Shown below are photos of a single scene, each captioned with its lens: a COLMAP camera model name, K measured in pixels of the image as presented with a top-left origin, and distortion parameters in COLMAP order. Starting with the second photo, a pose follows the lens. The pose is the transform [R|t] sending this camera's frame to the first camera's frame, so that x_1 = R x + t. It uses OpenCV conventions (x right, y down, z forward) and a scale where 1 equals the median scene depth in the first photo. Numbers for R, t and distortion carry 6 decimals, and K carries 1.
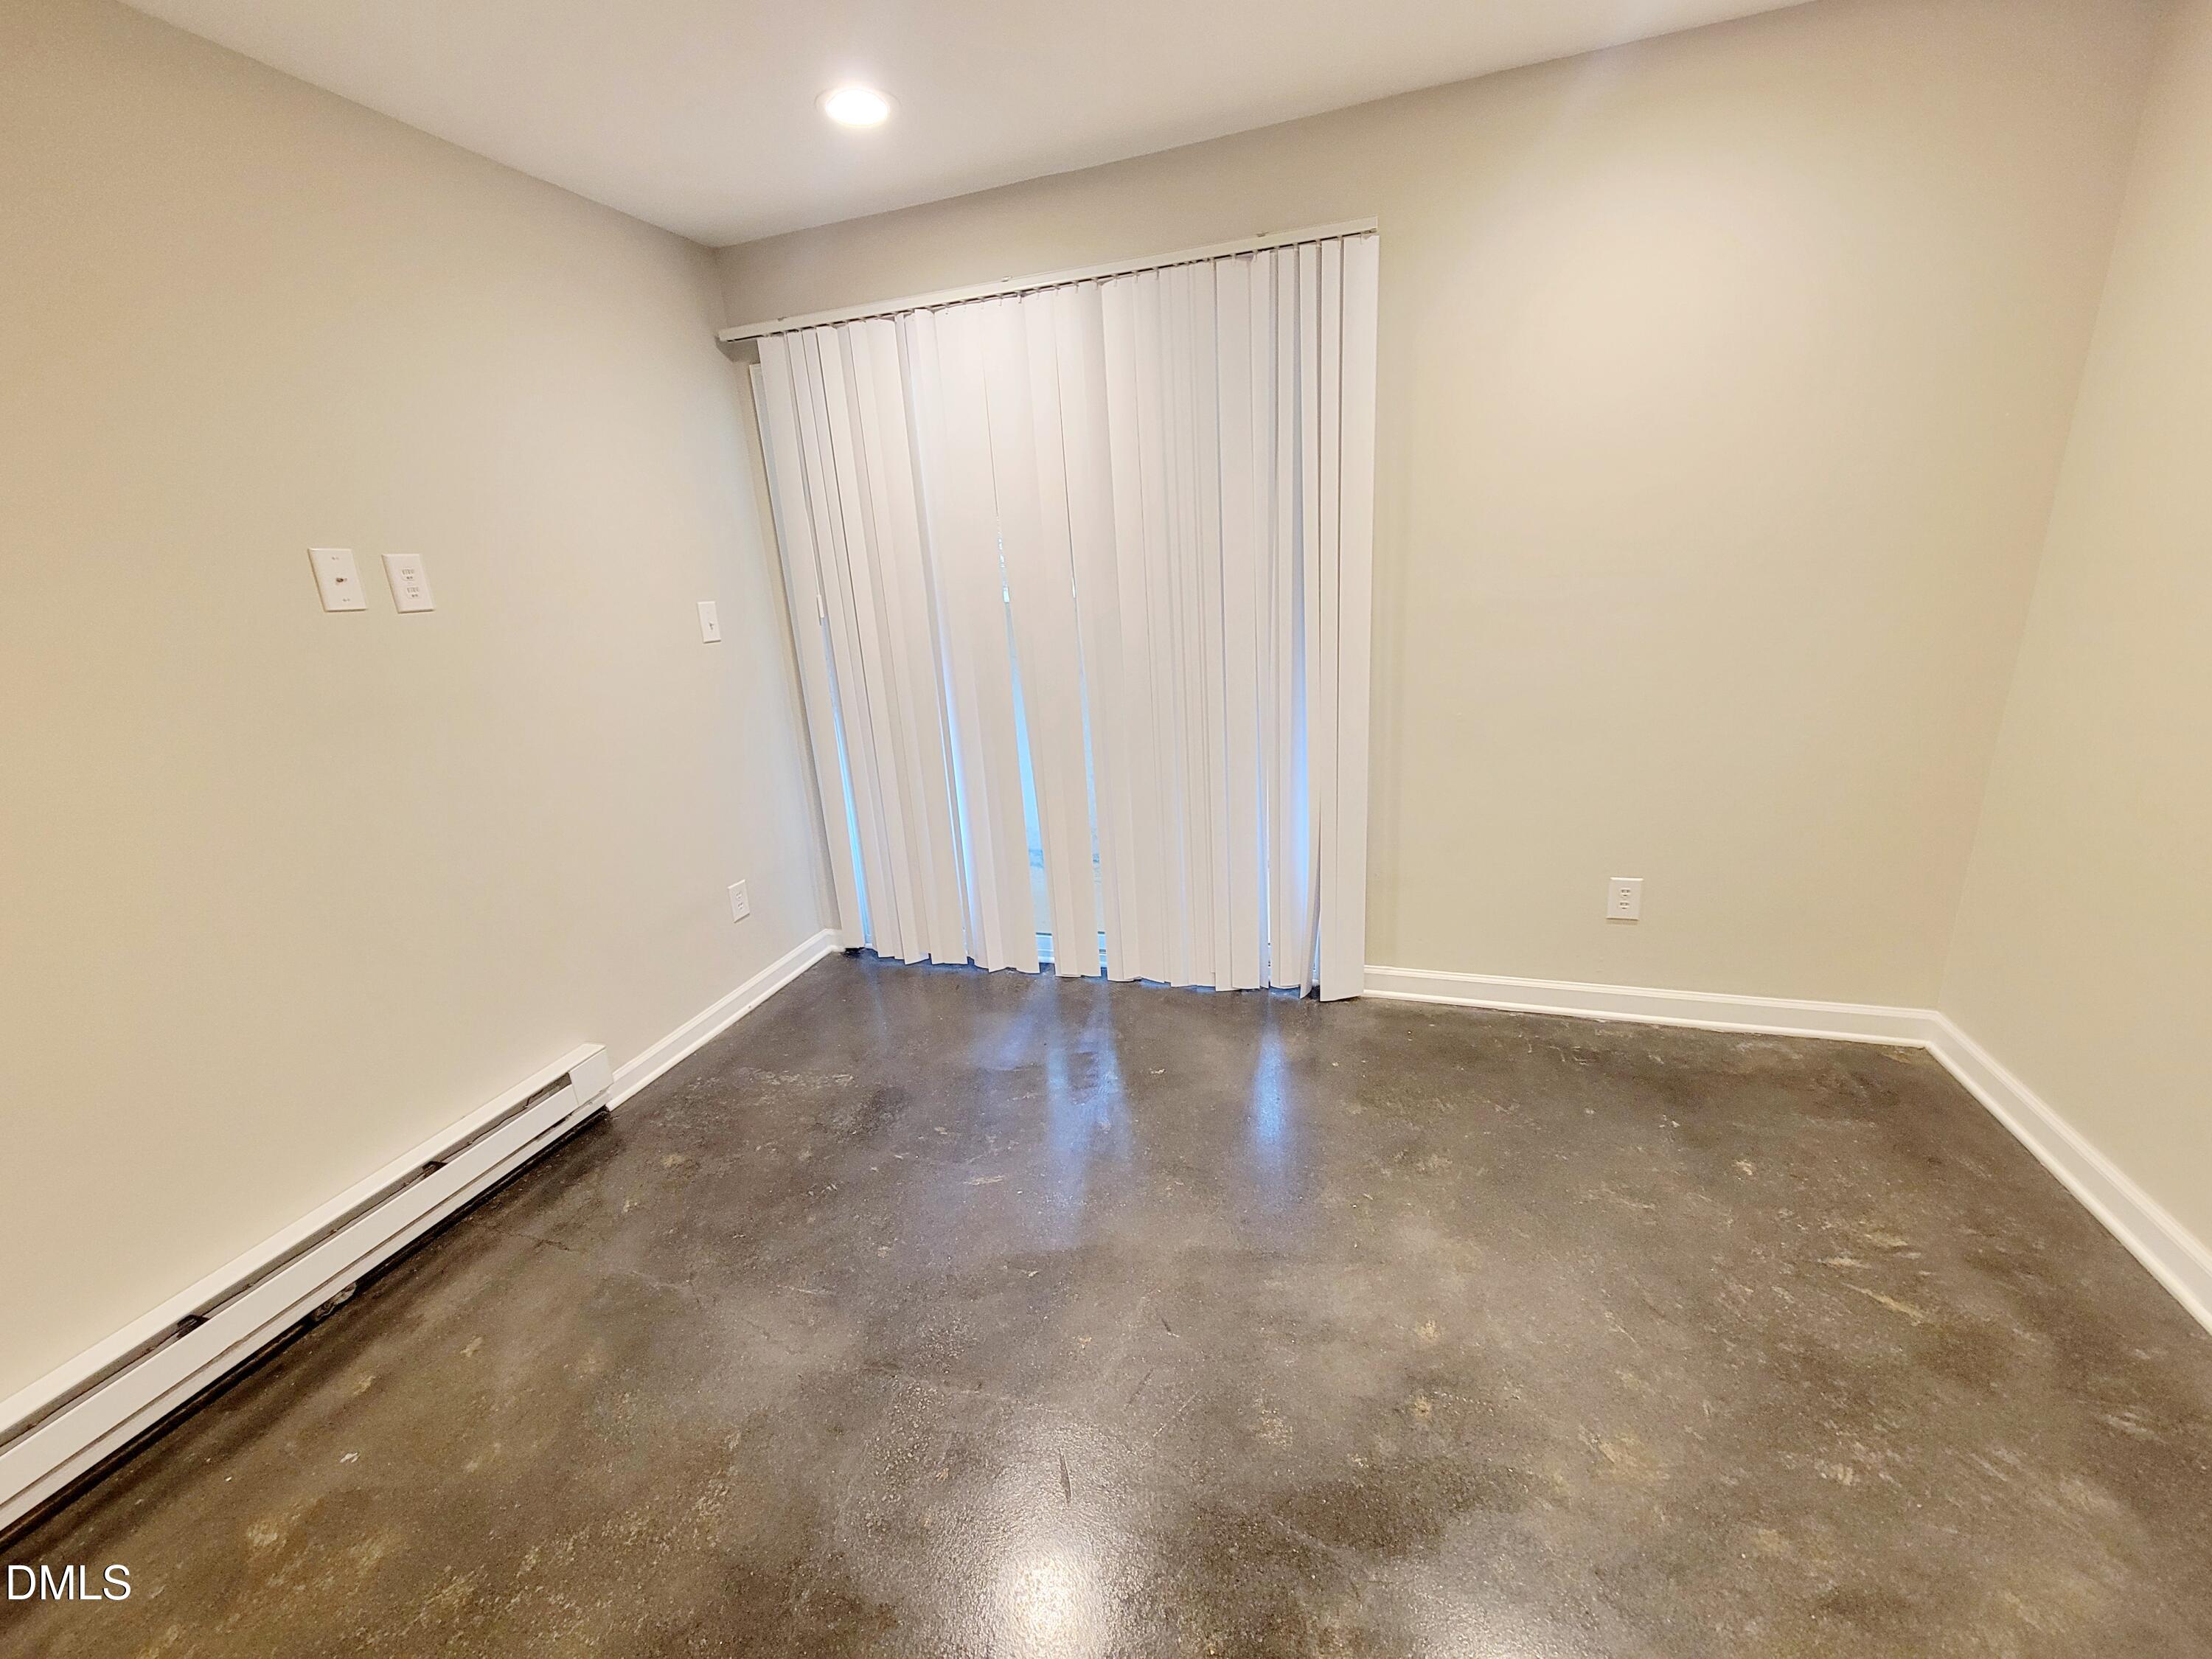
lens RADIAL K [[899.6, 0, 1095.0], [0, 899.6, 833.6], [0, 0, 1]] dist [0.003290, -0.000171]
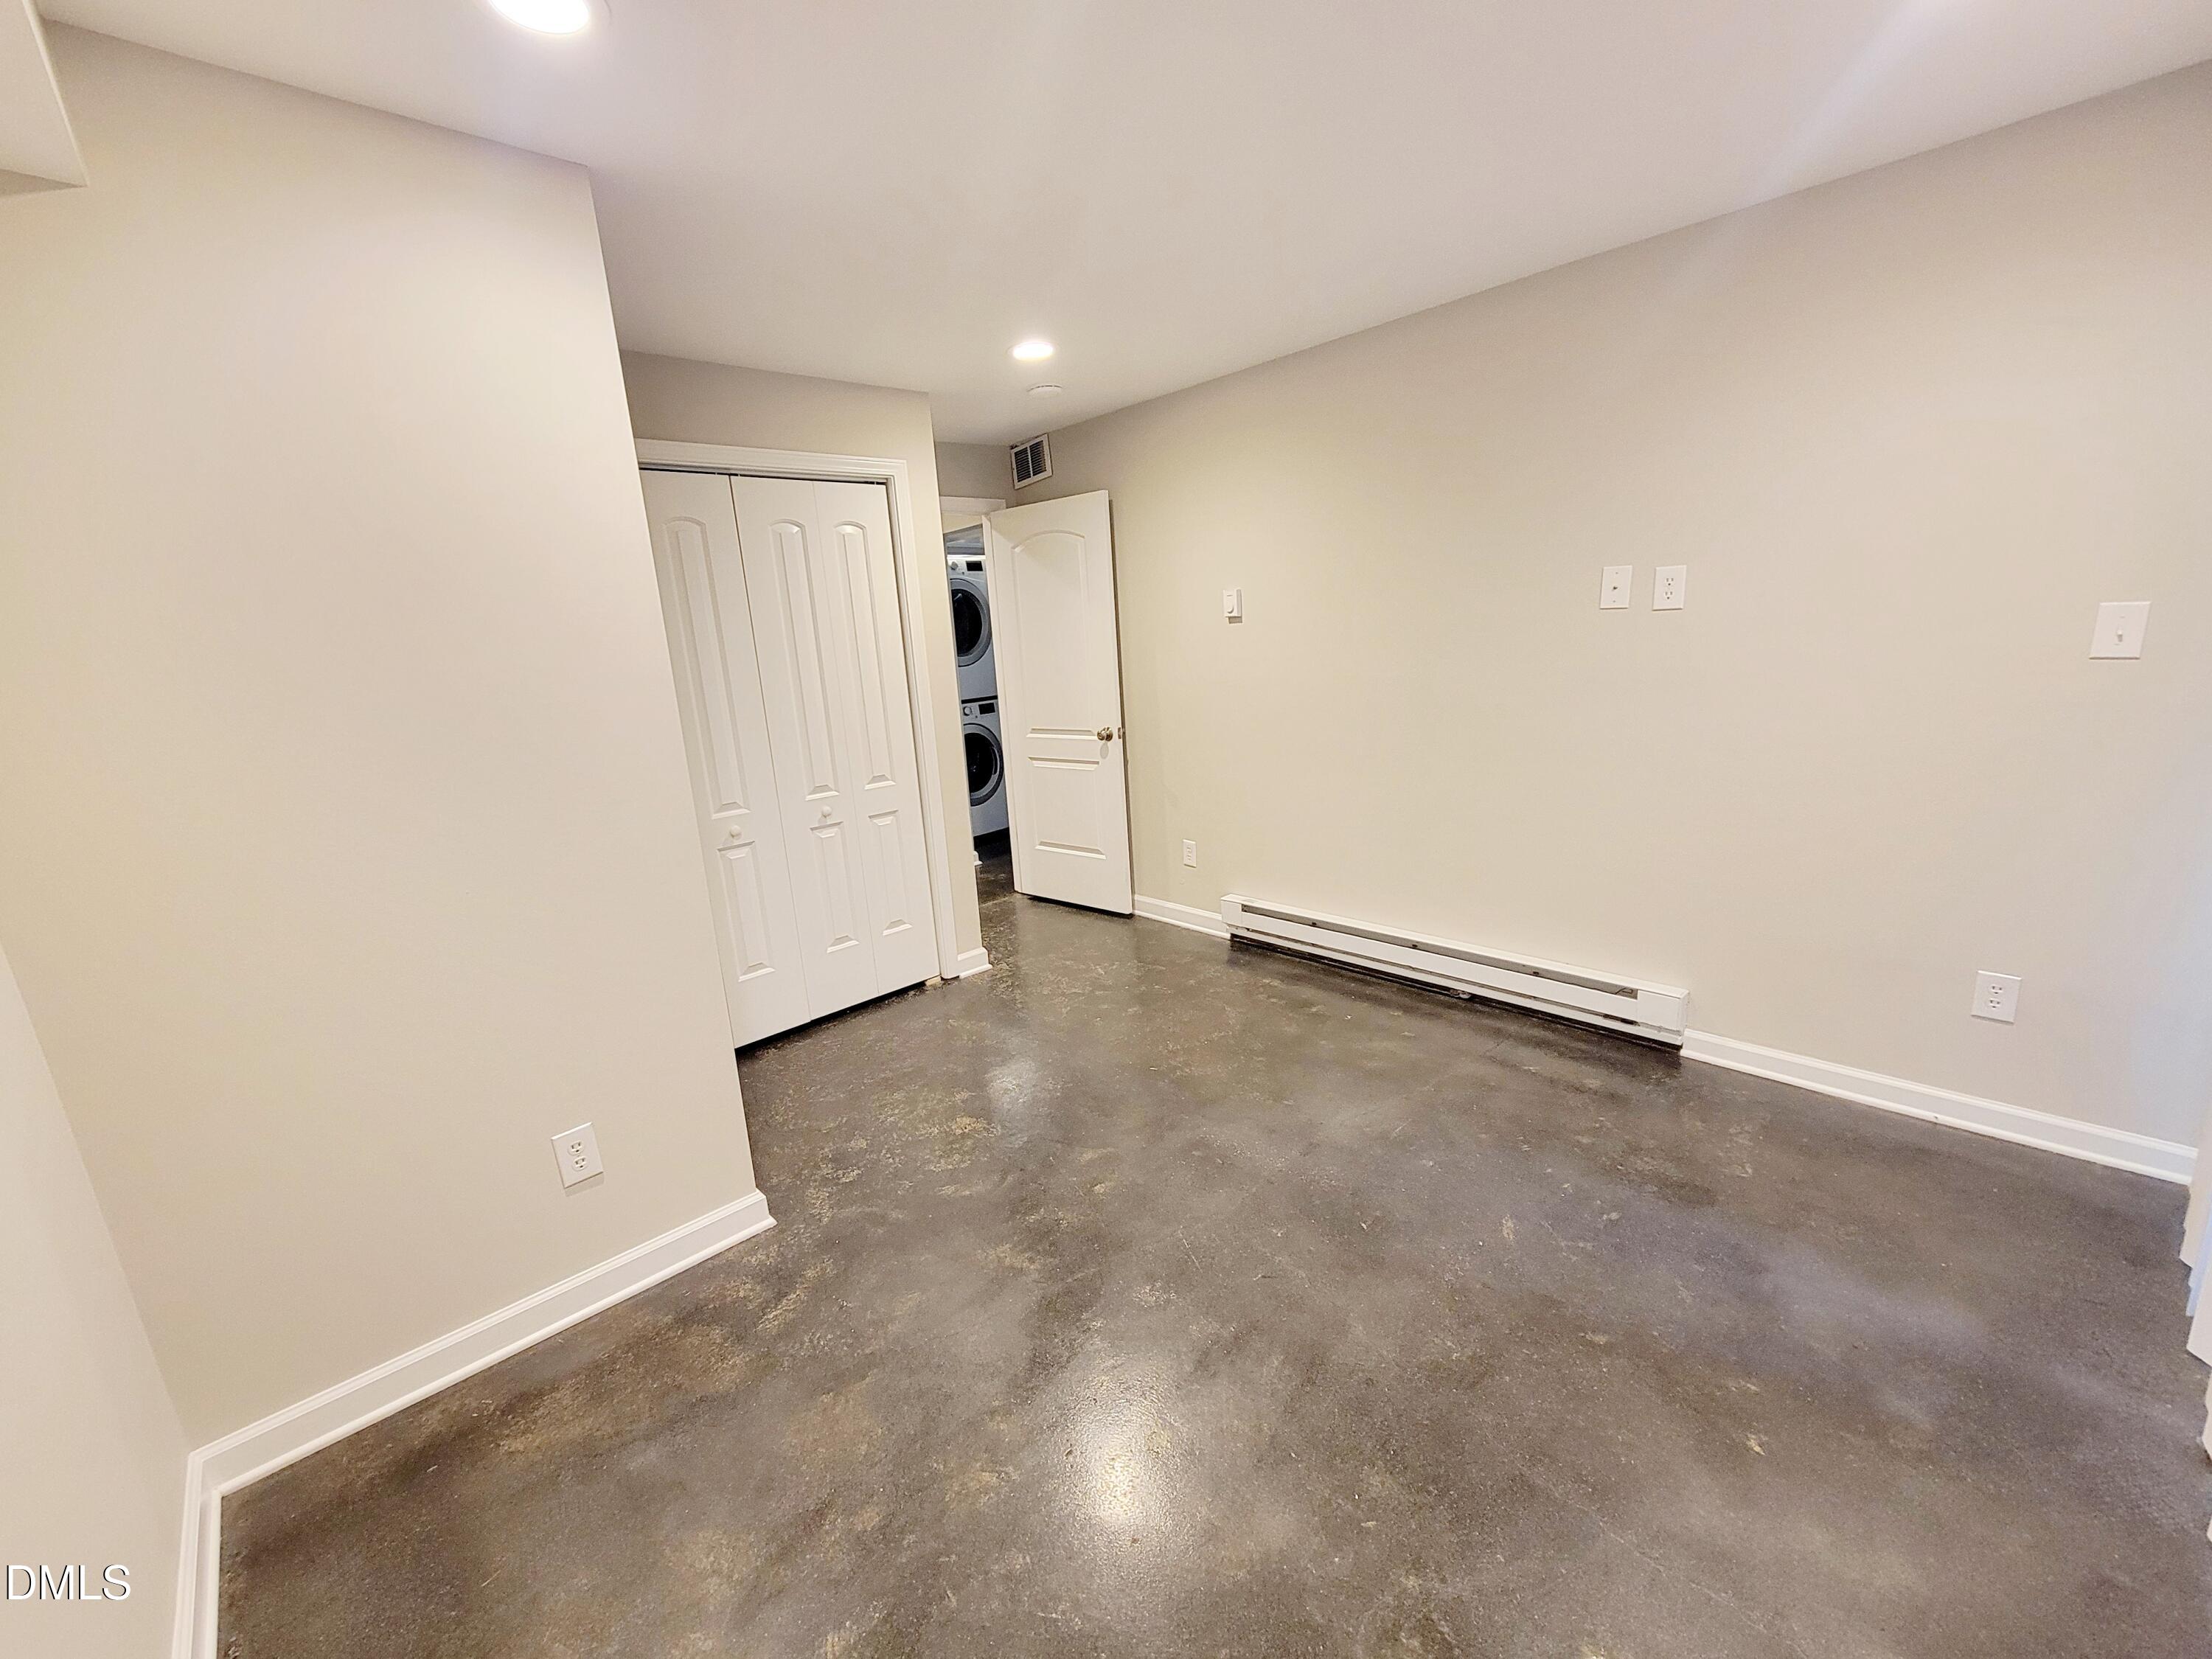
lens RADIAL K [[899.6, 0, 1095.0], [0, 899.6, 833.6], [0, 0, 1]] dist [0.003290, -0.000171]
pose [[-0.475061, 0.290807, -0.830511, 0.893514], [-0.162907, 0.898433, 0.407775, -0.378185], [0.864742, 0.329014, -0.379436, 0.945876]]
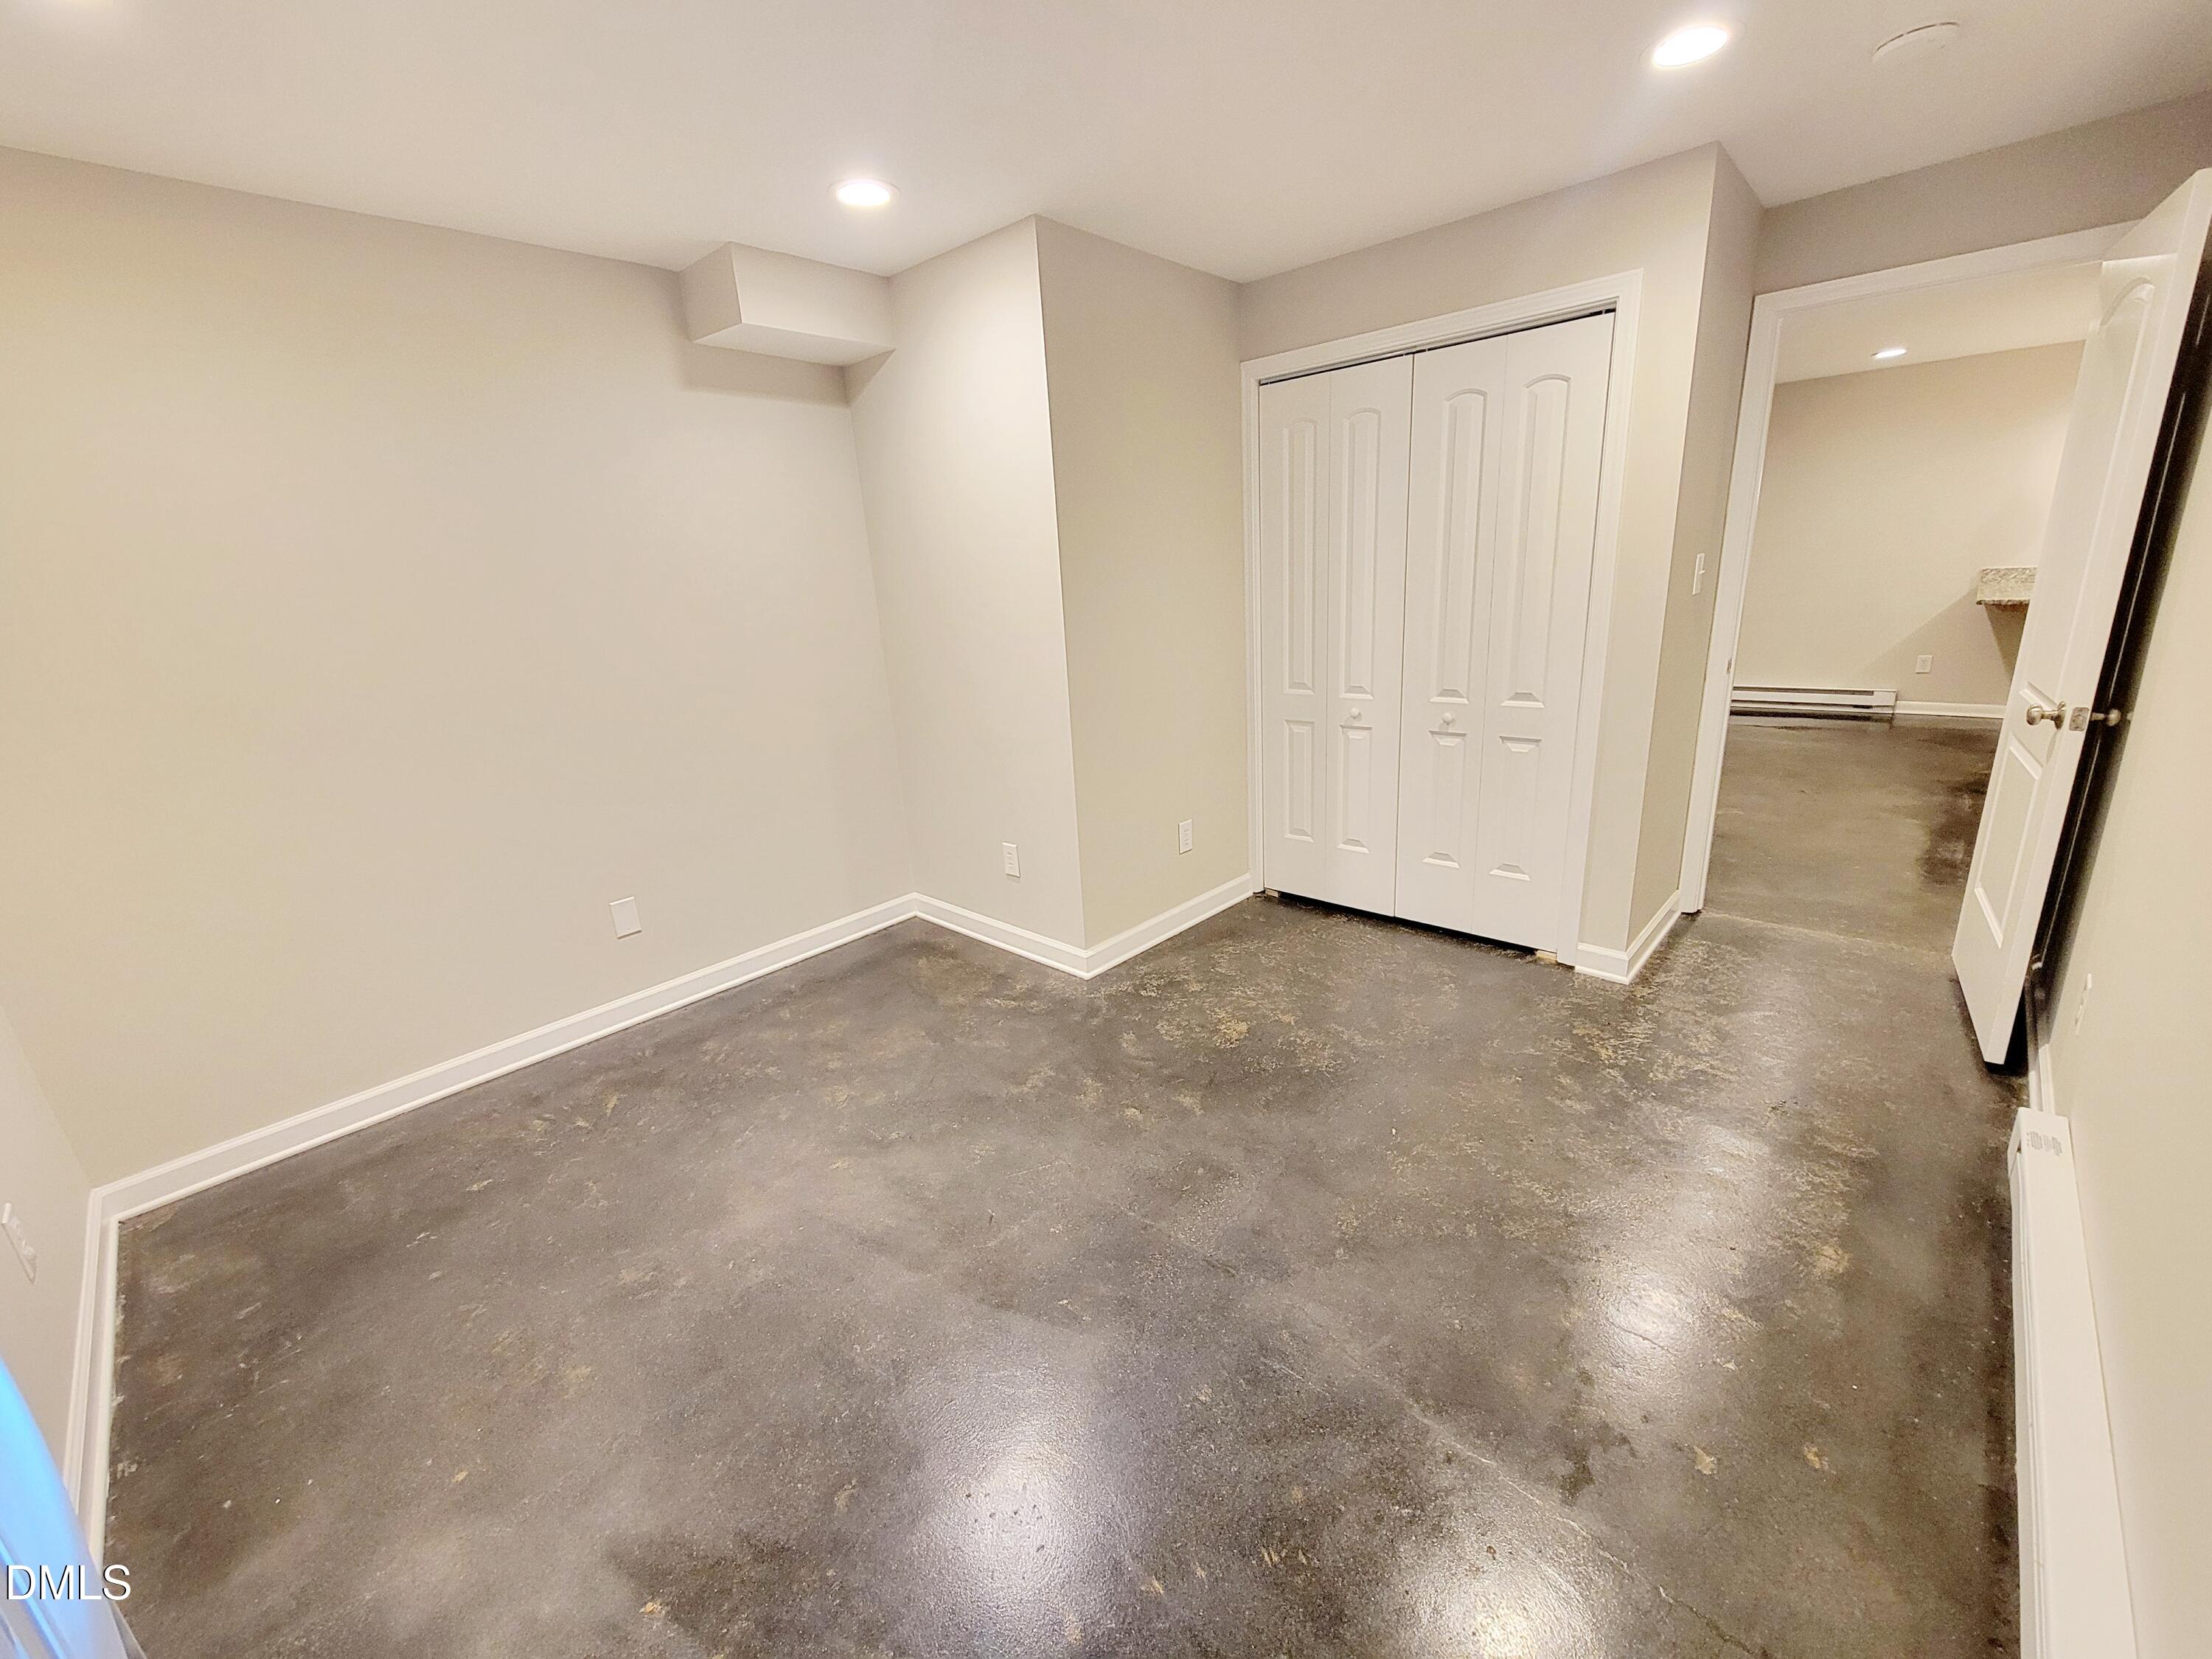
lens RADIAL K [[905.6, 0, 1094.9], [0, 905.6, 828.9], [0, 0, 1]] dist [0.005243, 0.000394]
pose [[-0.899113, 0.000065, 0.437716, -0.519953], [0.240998, 0.834855, 0.494911, -0.416848], [-0.365397, 0.550470, -0.750645, 1.406077]]
